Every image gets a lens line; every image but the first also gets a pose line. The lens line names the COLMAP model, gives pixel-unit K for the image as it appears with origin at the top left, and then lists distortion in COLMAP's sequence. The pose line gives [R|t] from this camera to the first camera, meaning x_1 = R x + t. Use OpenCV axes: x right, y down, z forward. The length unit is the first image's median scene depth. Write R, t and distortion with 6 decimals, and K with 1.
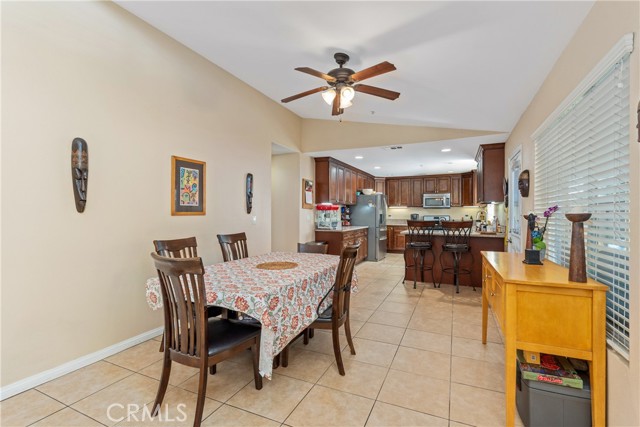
lens RADIAL K [[294.9, 0, 320.0], [0, 294.9, 213.5], [0, 0, 1]] dist [-0.001672, -0.000284]
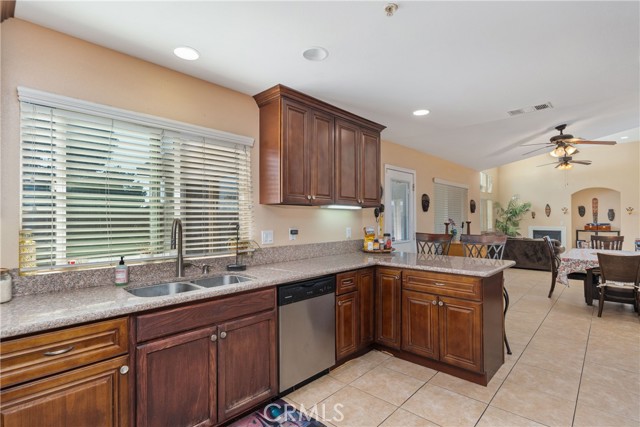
lens RADIAL K [[316.5, 0, 320.0], [0, 316.5, 213.5], [0, 0, 1]] dist [0.000442, 0.000000]
pose [[-0.950527, 0.003098, 0.310627, 0.340902], [-0.000985, 0.999915, -0.012988, -0.011395], [-0.310641, -0.012652, -0.950443, 1.310962]]
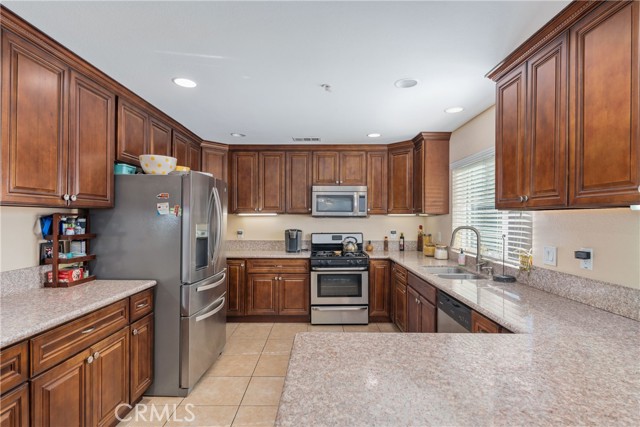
lens RADIAL K [[330.0, 0, 319.6], [0, 330.0, 219.0], [0, 0, 1]] dist [0.001588, 0.000463]
pose [[0.907483, -0.000072, 0.420089, 0.198025], [-0.001021, 0.999997, 0.002376, -0.021585], [-0.420088, -0.002585, 0.907480, 0.717156]]
